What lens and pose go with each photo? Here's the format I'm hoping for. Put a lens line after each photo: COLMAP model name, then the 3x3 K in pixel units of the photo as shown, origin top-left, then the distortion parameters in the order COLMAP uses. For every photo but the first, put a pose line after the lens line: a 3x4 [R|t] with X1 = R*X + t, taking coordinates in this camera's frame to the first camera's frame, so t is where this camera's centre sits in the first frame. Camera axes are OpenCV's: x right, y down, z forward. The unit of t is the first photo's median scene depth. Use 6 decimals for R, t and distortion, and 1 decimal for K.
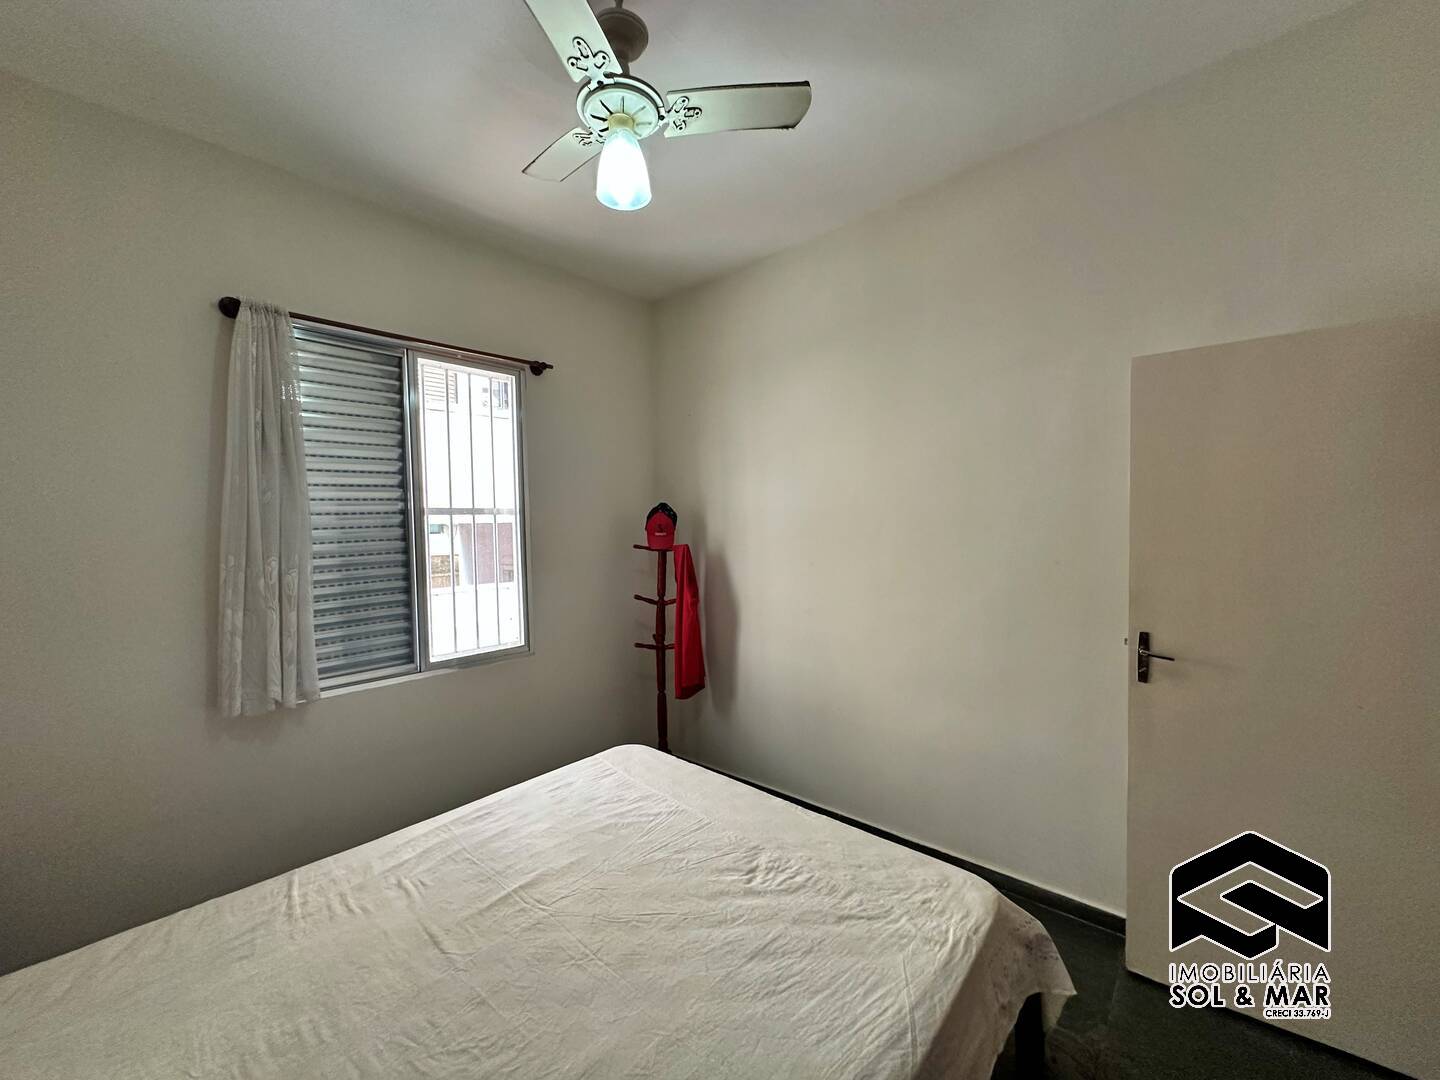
lens RADIAL K [[575.2, 0, 723.4], [0, 575.2, 539.5], [0, 0, 1]] dist [-0.002759, 0.000648]
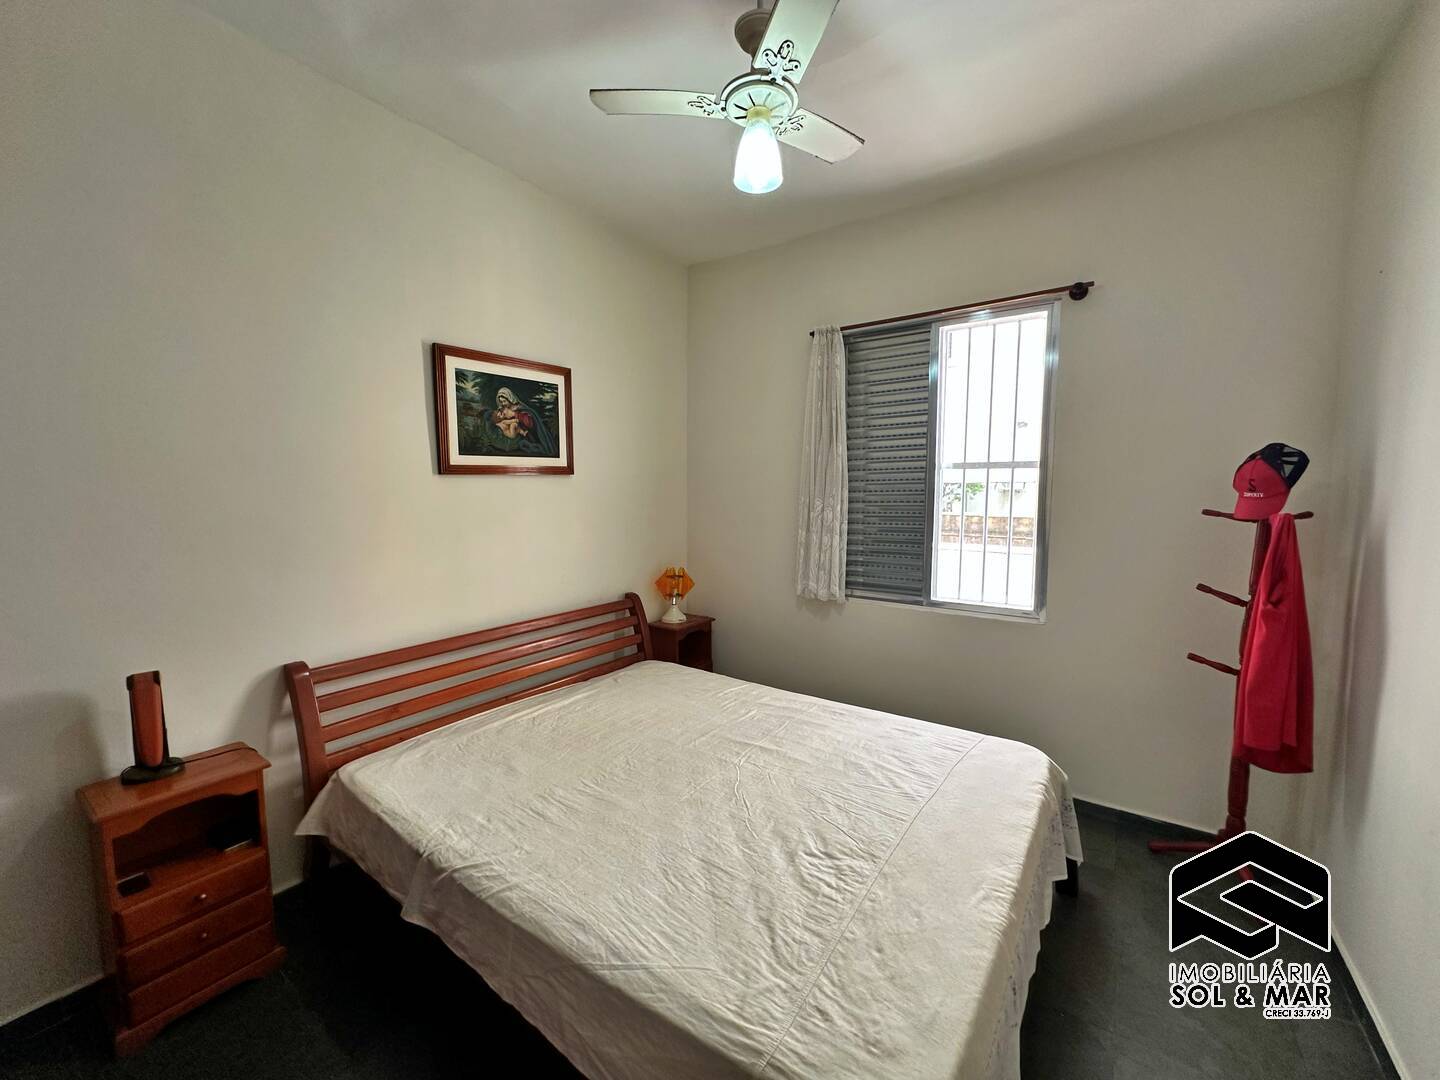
lens RADIAL K [[575.2, 0, 716.4], [0, 575.2, 539.7], [0, 0, 1]] dist [-0.002759, 0.000648]
pose [[0.110062, 0.106379, -0.988215, 0.904174], [-0.033530, 0.994087, 0.103277, -0.012197], [0.993359, 0.021768, 0.112978, 0.726830]]
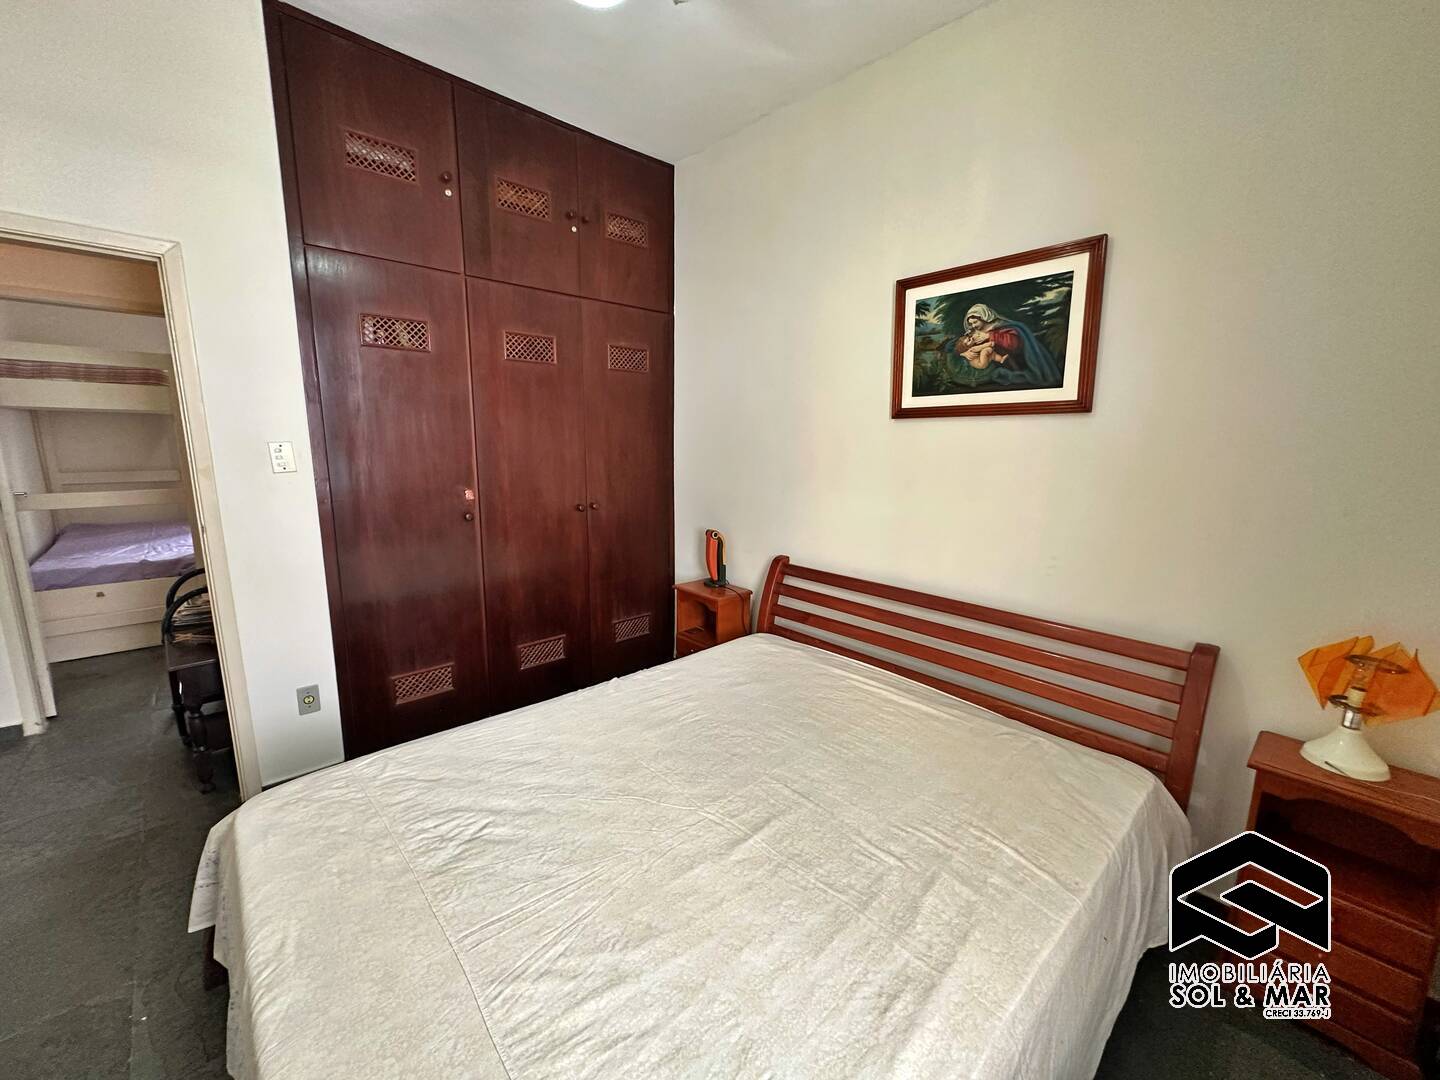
lens RADIAL K [[575.2, 0, 724.1], [0, 575.2, 541.2], [0, 0, 1]] dist [-0.002759, 0.000648]
pose [[-0.996266, -0.009597, 0.085806, -0.387918], [0.008894, 0.977108, 0.212558, -0.013524], [-0.085882, 0.212528, -0.973374, 1.725131]]
